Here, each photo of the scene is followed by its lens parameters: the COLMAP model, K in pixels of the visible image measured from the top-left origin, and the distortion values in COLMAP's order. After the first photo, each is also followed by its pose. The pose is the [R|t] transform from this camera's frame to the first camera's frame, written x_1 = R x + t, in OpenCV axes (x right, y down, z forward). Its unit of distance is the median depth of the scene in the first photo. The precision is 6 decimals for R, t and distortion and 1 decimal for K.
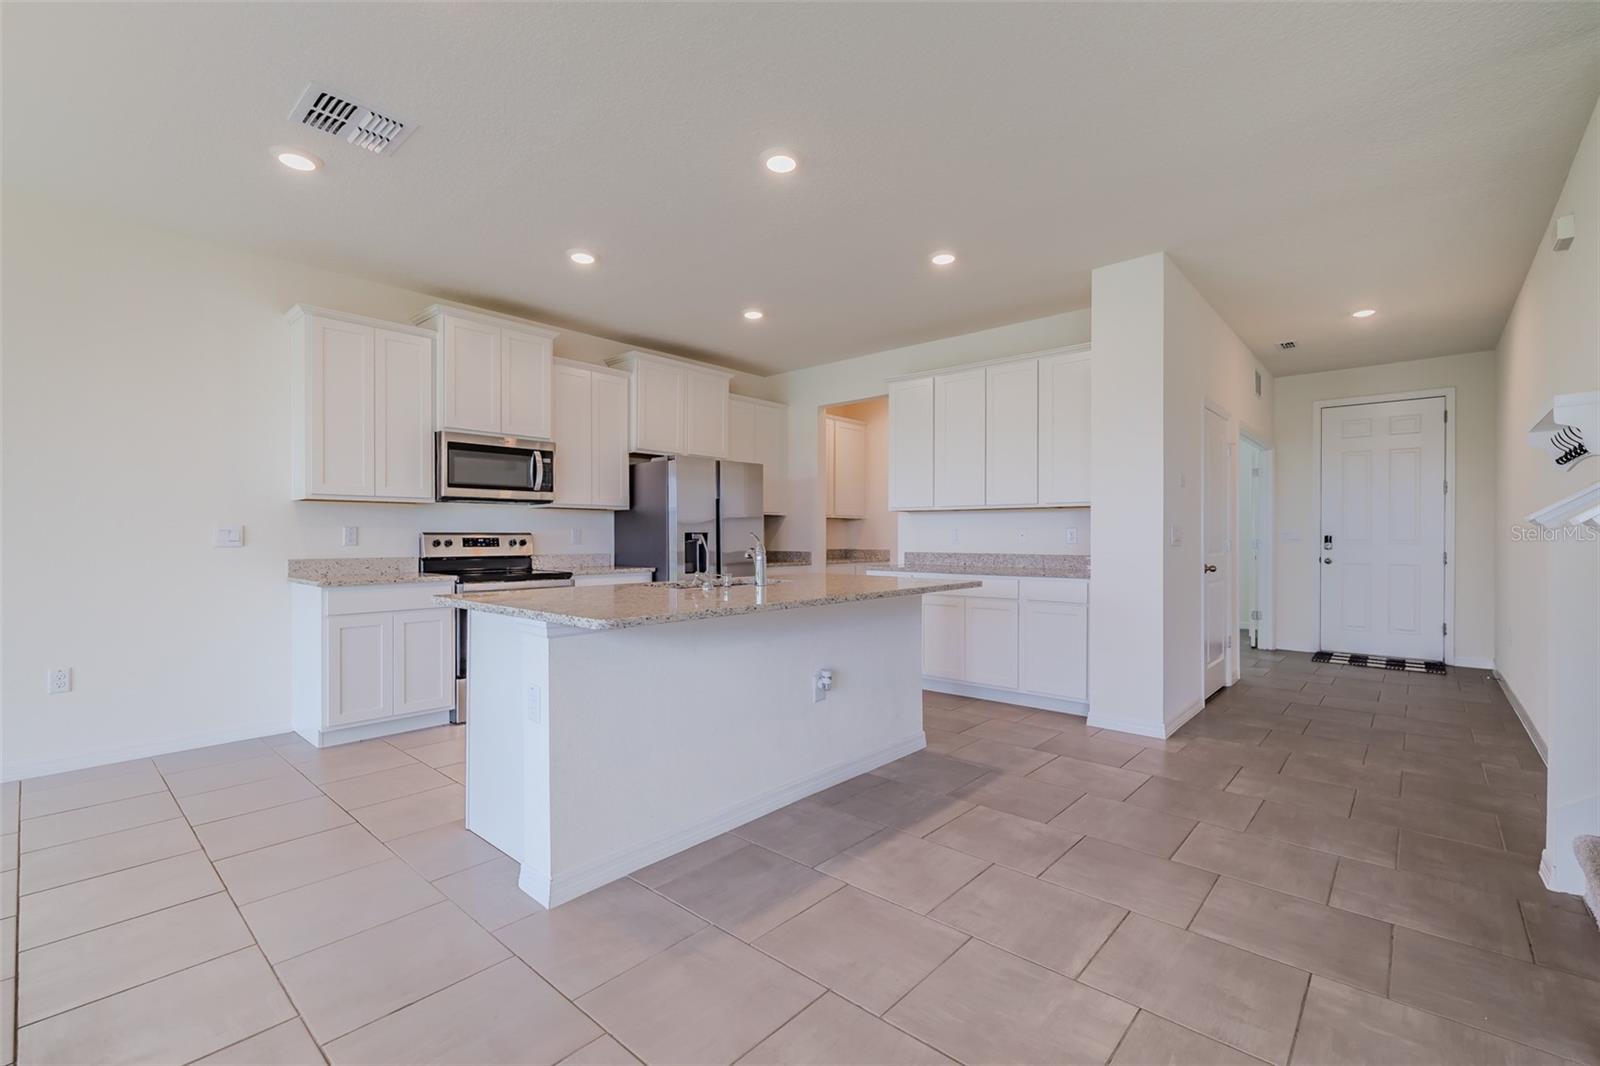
lens RADIAL K [[695.4, 0, 827.1], [0, 695.4, 539.9], [0, 0, 1]] dist [0.001375, 0.000144]
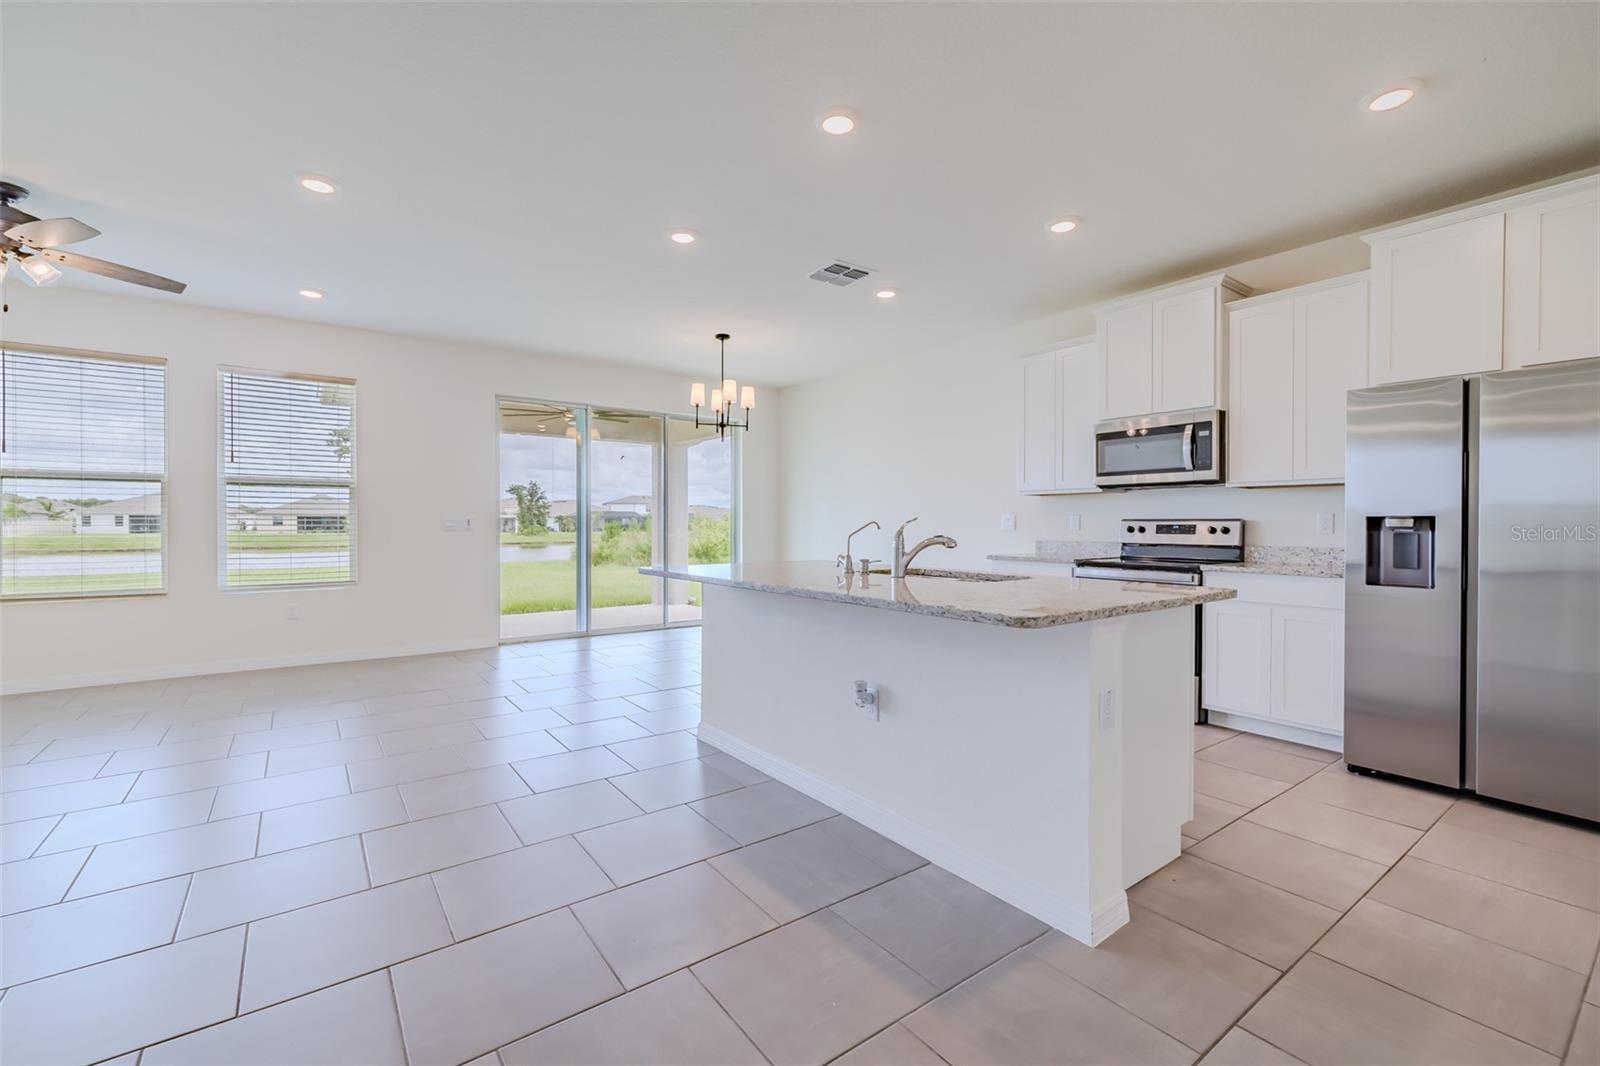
lens RADIAL K [[679.8, 0, 795.8], [0, 679.8, 527.9], [0, 0, 1]] dist [-0.000178, -0.000116]
pose [[-0.228138, 0.006107, -0.973610, 0.519355], [-0.006933, 0.999945, 0.007896, -0.001900], [0.973604, 0.008551, -0.228083, 0.713537]]
